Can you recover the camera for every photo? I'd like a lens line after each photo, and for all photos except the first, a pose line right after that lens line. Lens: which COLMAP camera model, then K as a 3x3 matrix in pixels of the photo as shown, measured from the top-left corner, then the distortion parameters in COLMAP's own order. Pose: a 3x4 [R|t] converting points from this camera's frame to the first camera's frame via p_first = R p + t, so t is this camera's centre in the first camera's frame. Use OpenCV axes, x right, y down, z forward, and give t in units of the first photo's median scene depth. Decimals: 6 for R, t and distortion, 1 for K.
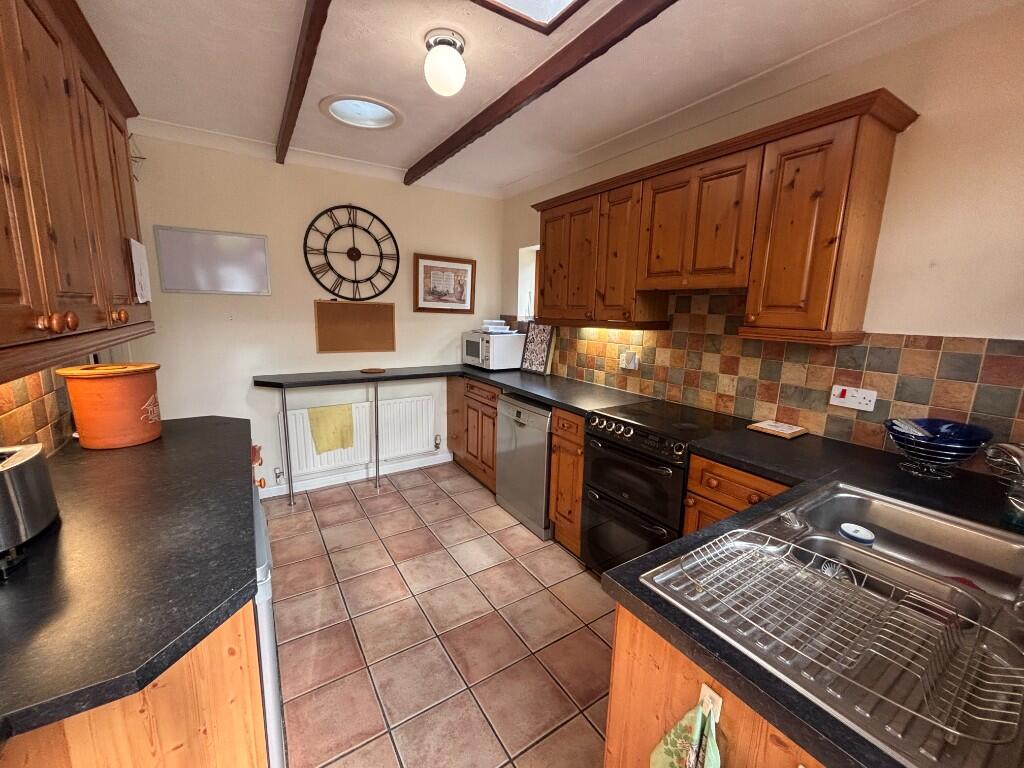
lens RADIAL K [[413.4, 0, 512.9], [0, 413.4, 383.7], [0, 0, 1]] dist [-0.000663, -0.000054]
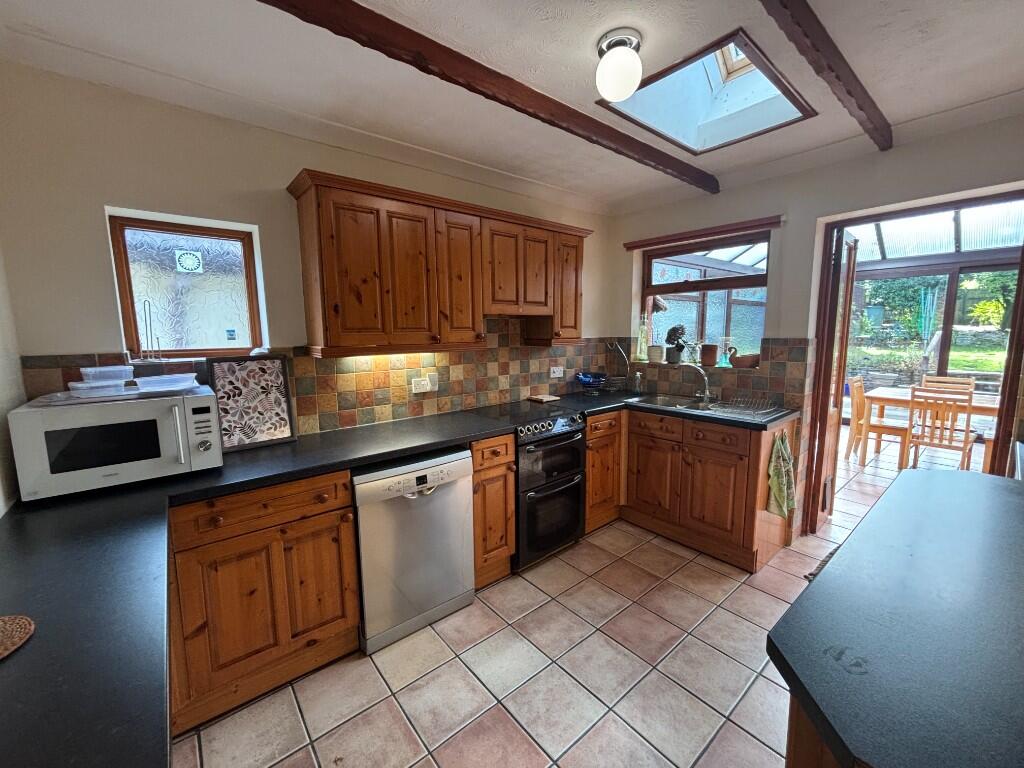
lens RADIAL K [[413.4, 0, 512.6], [0, 413.4, 380.9], [0, 0, 1]] dist [-0.000663, -0.000054]
pose [[-0.126051, -0.139895, 0.982110, -0.773339], [0.186235, 0.969068, 0.161939, -0.201075], [-0.974386, 0.203316, -0.096099, 0.992101]]
